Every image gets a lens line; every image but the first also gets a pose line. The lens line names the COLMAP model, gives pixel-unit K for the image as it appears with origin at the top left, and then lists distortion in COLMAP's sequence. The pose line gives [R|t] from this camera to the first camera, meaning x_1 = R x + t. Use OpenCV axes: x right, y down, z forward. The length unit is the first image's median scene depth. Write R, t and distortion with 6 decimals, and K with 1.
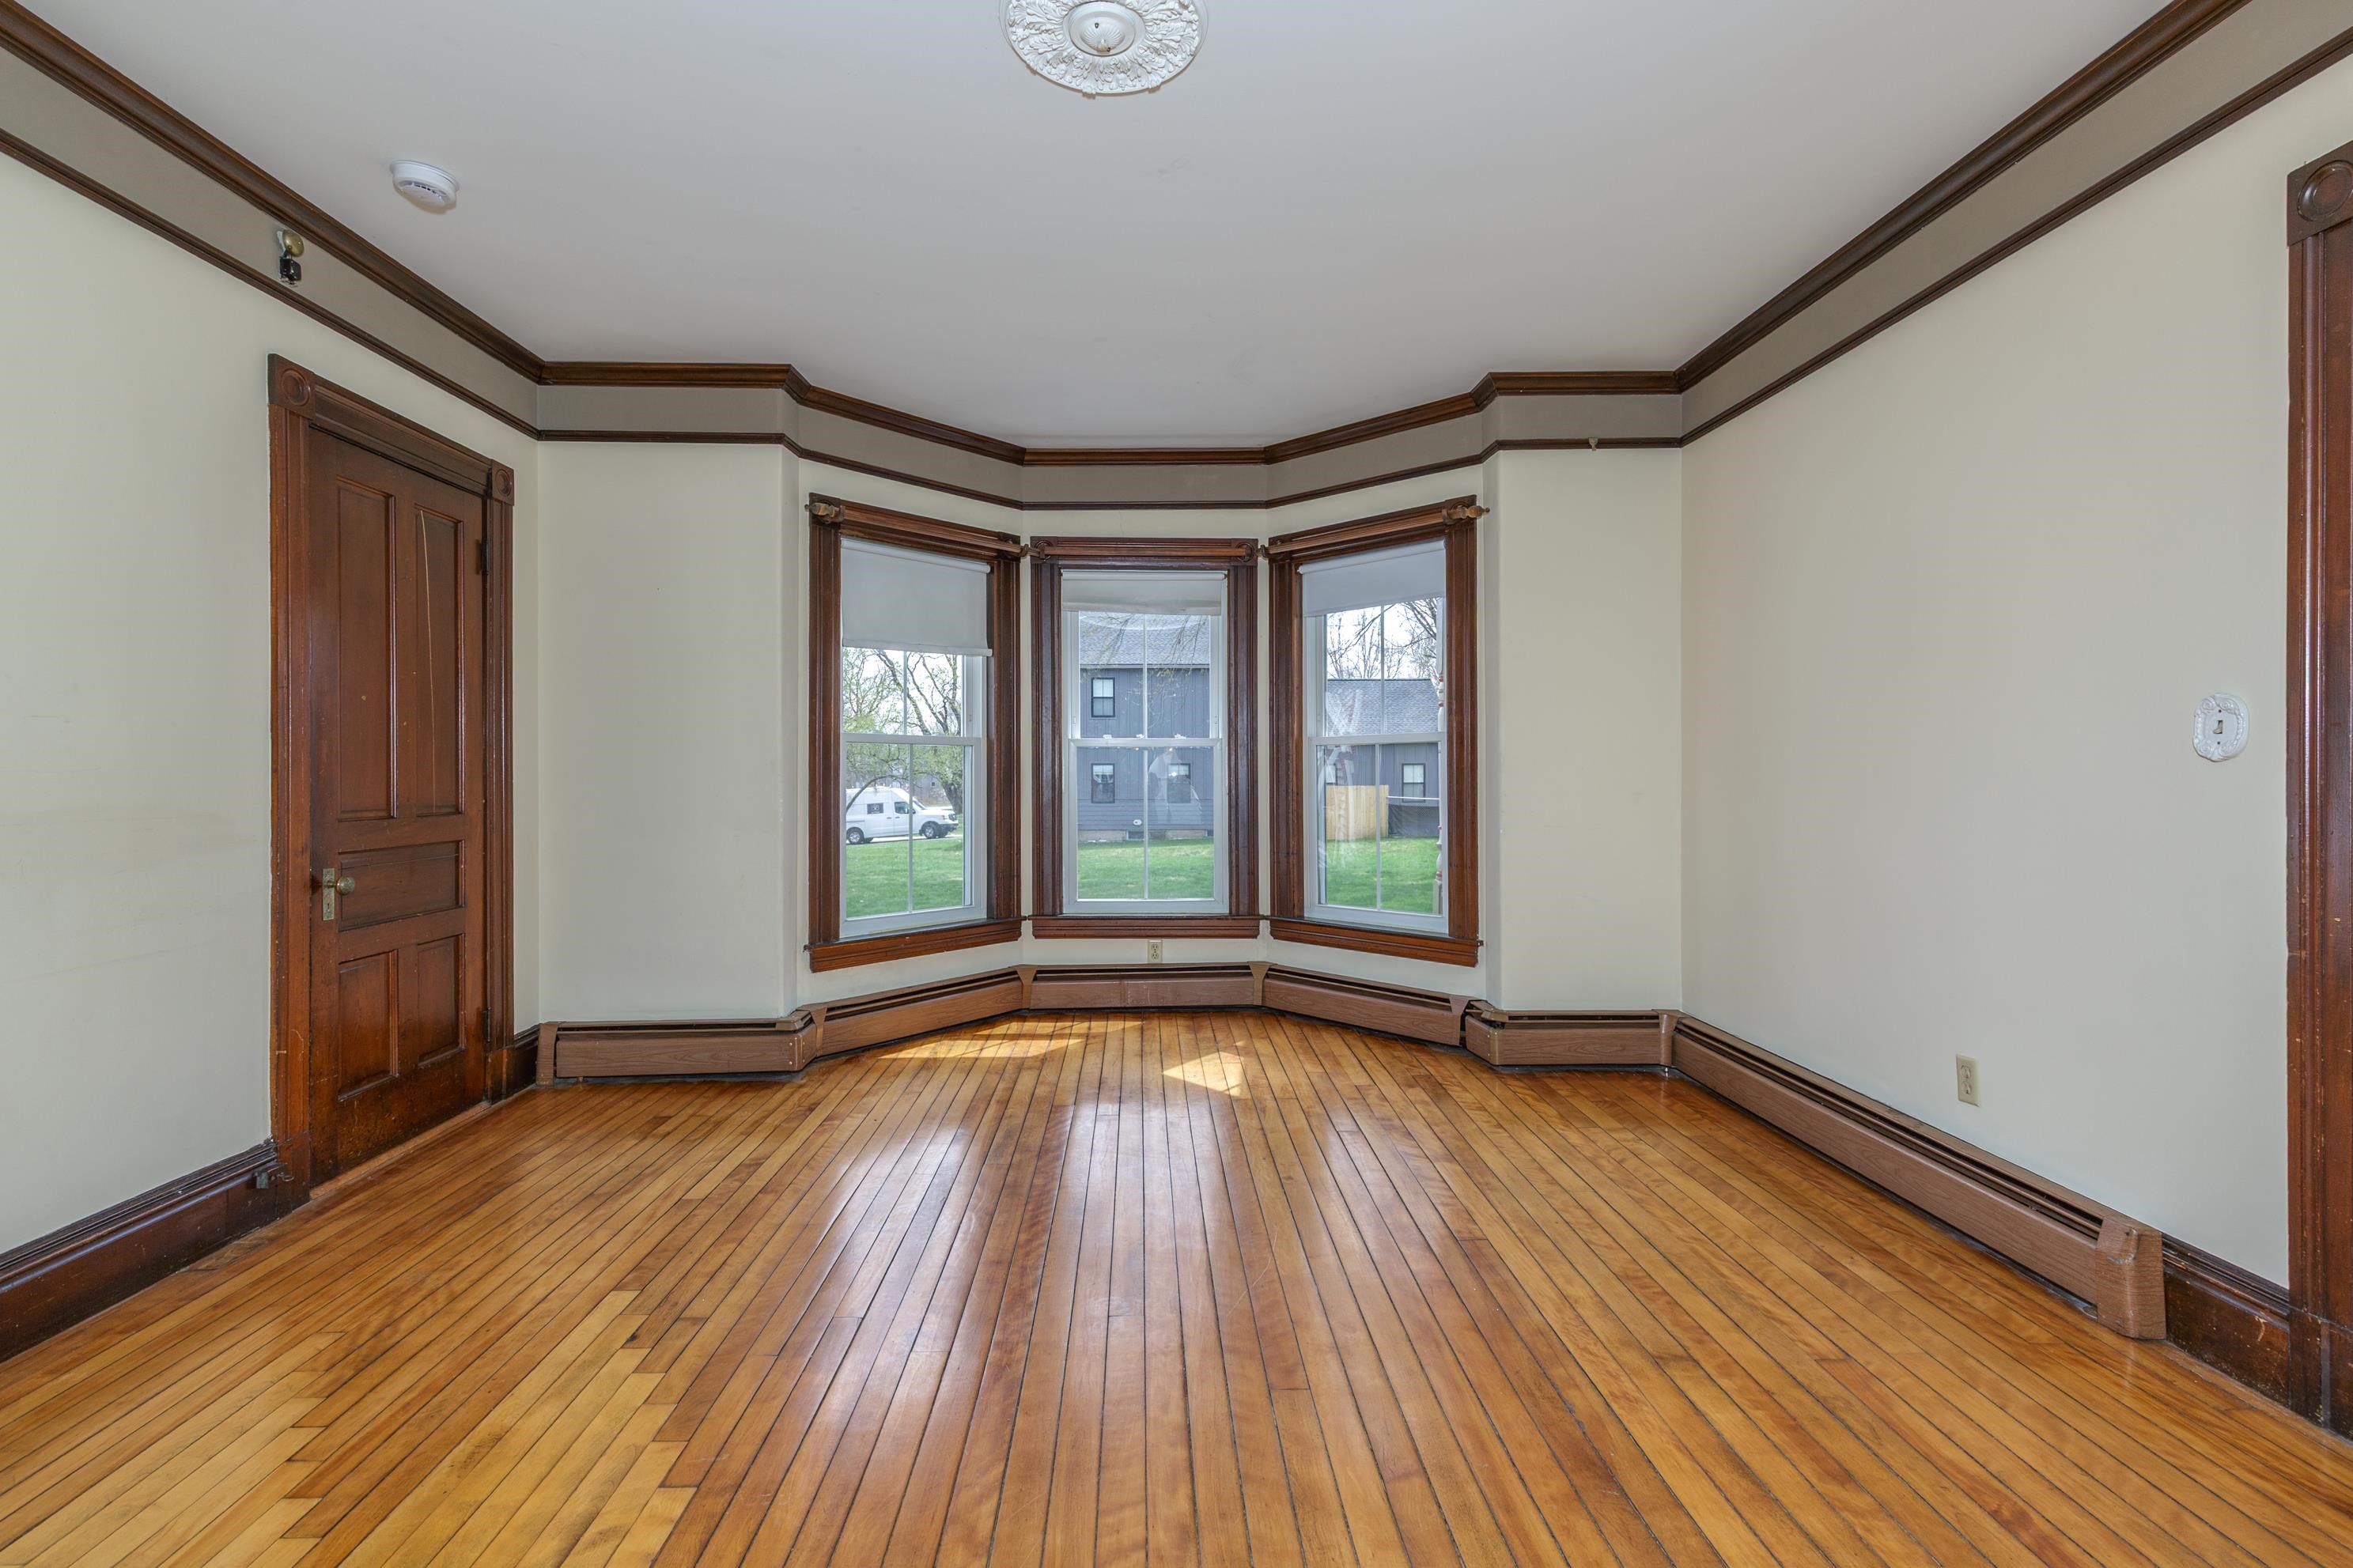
lens RADIAL K [[1075.7, 0, 1166.9], [0, 1075.7, 778.8], [0, 0, 1]] dist [0.002901, 0.000782]
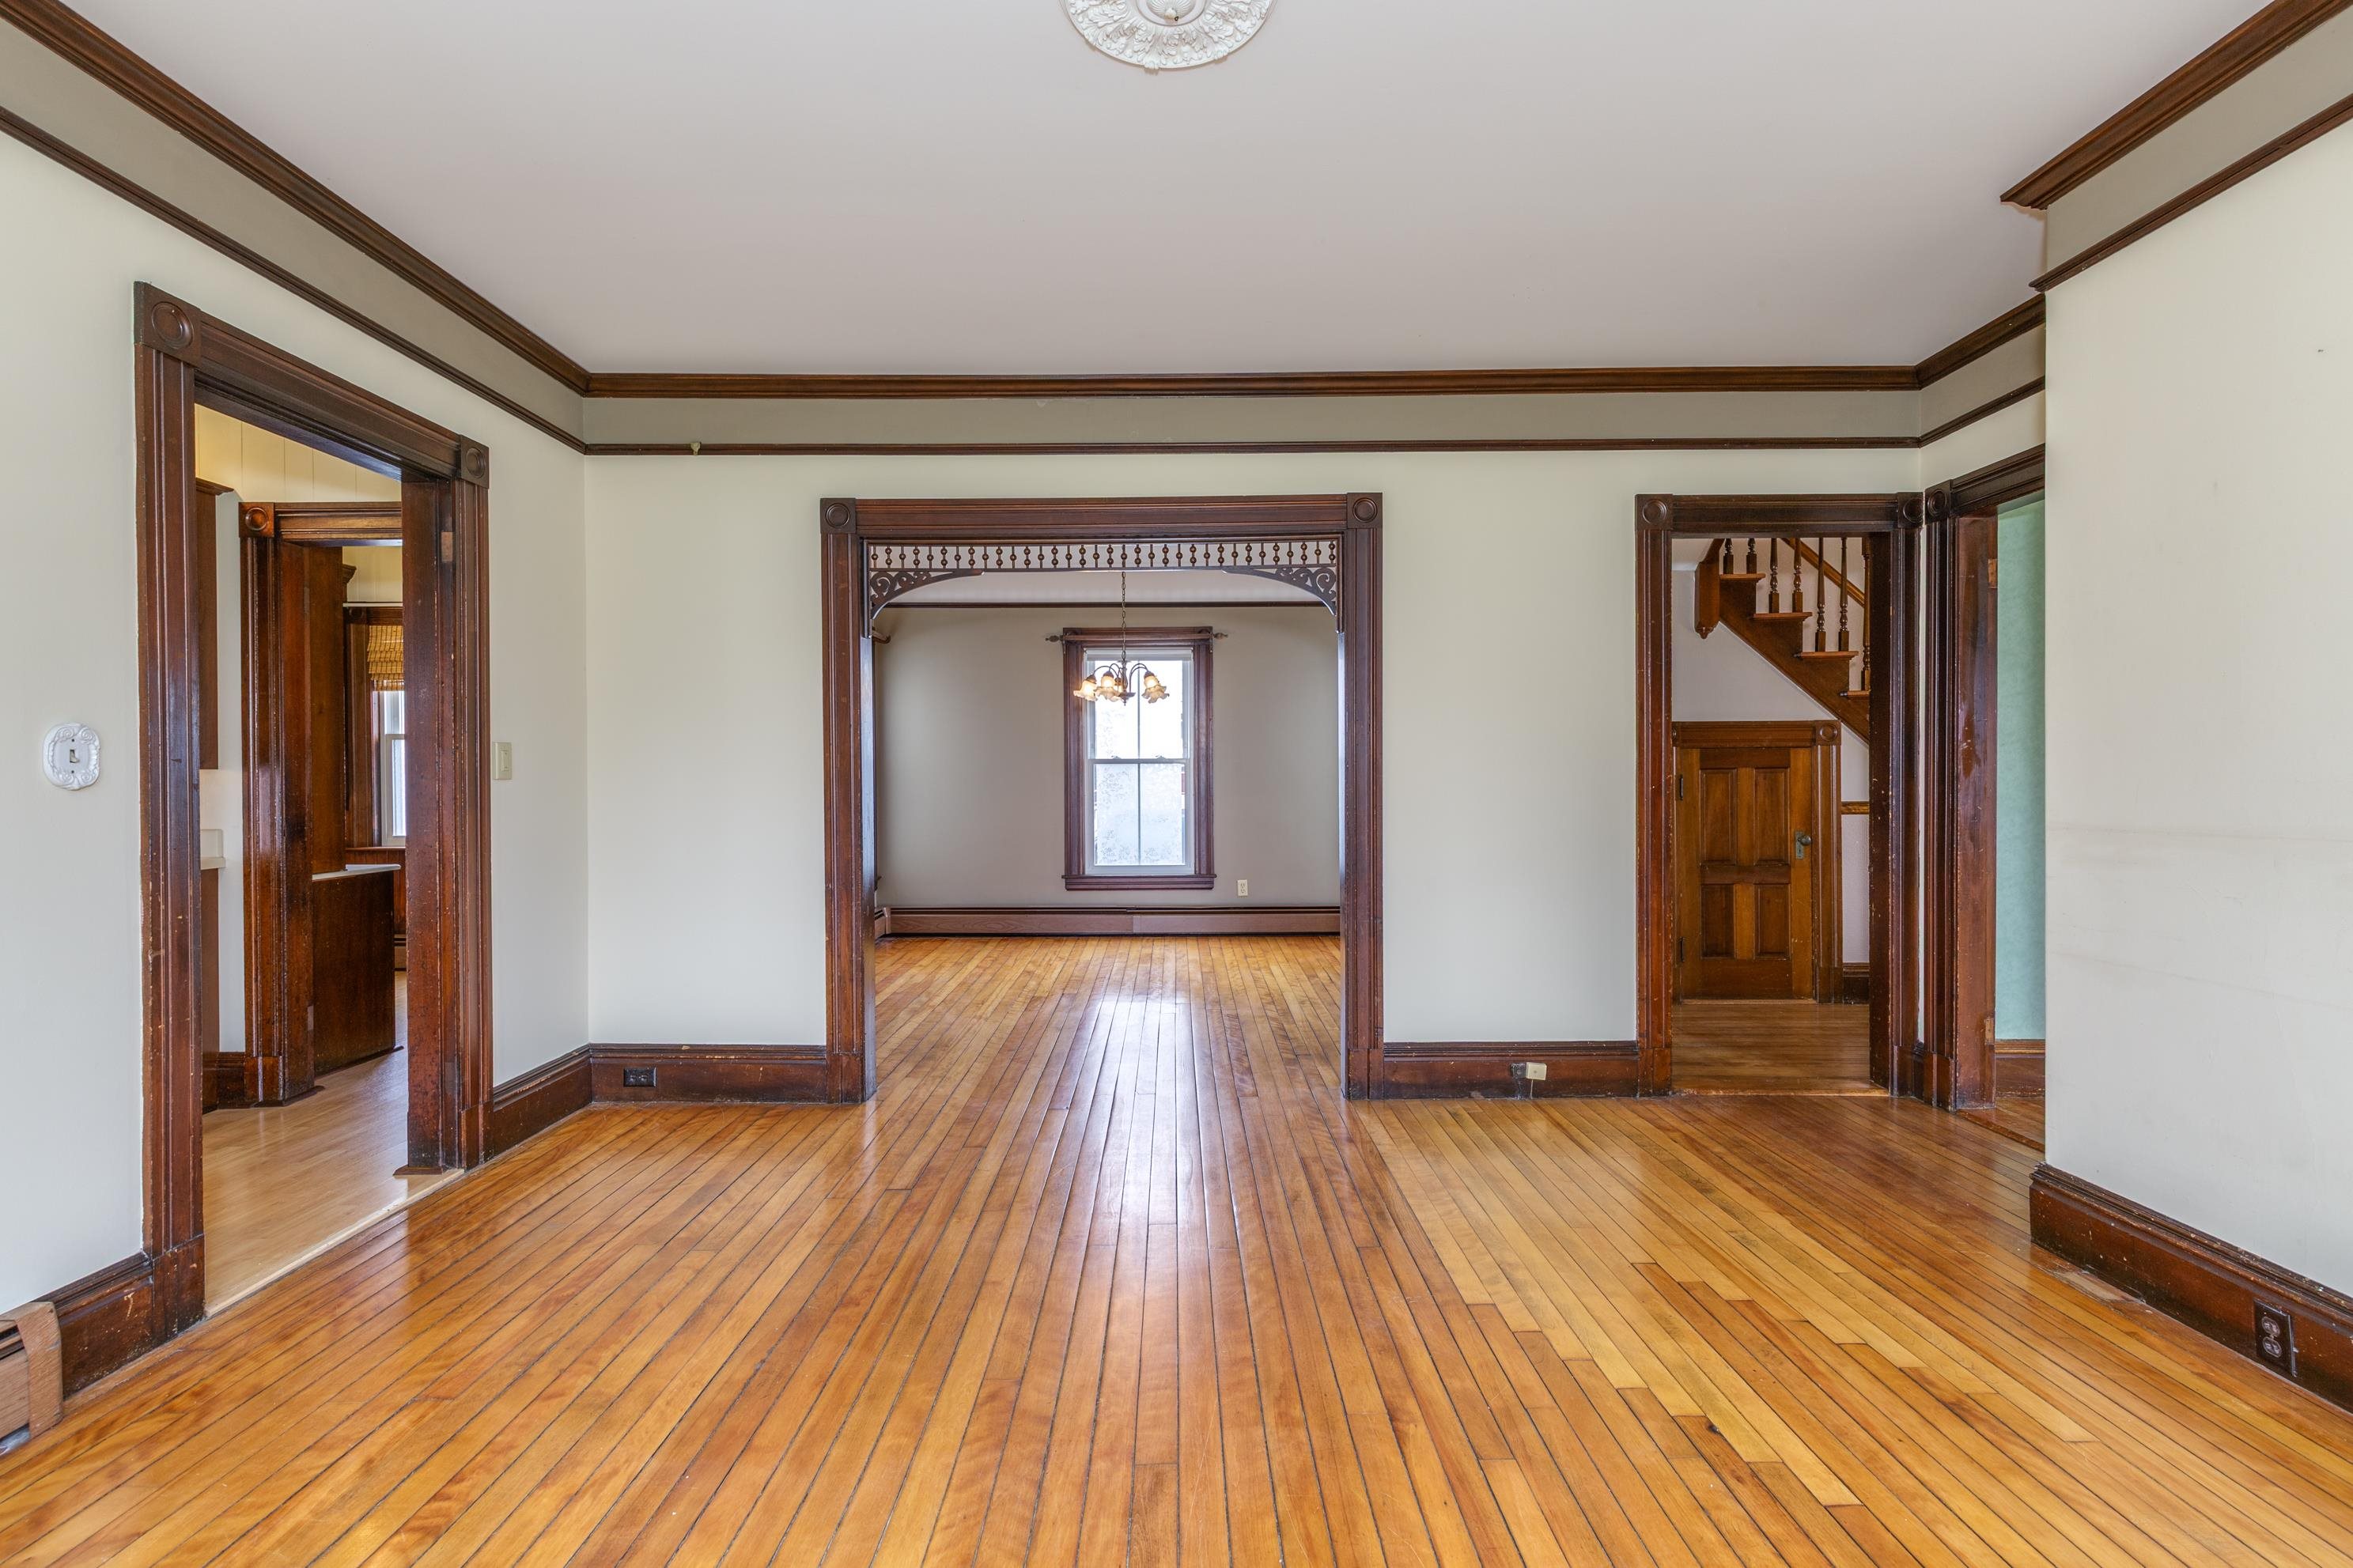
lens RADIAL K [[840.3, 0, 1176.5], [0, 840.3, 784.0], [0, 0, 1]] dist [0.000987, 0.000076]
pose [[-0.999770, 0.007348, 0.020138, -0.077542], [0.007546, 0.999924, 0.009763, -0.022322], [-0.020064, 0.009913, -0.999750, 1.815226]]
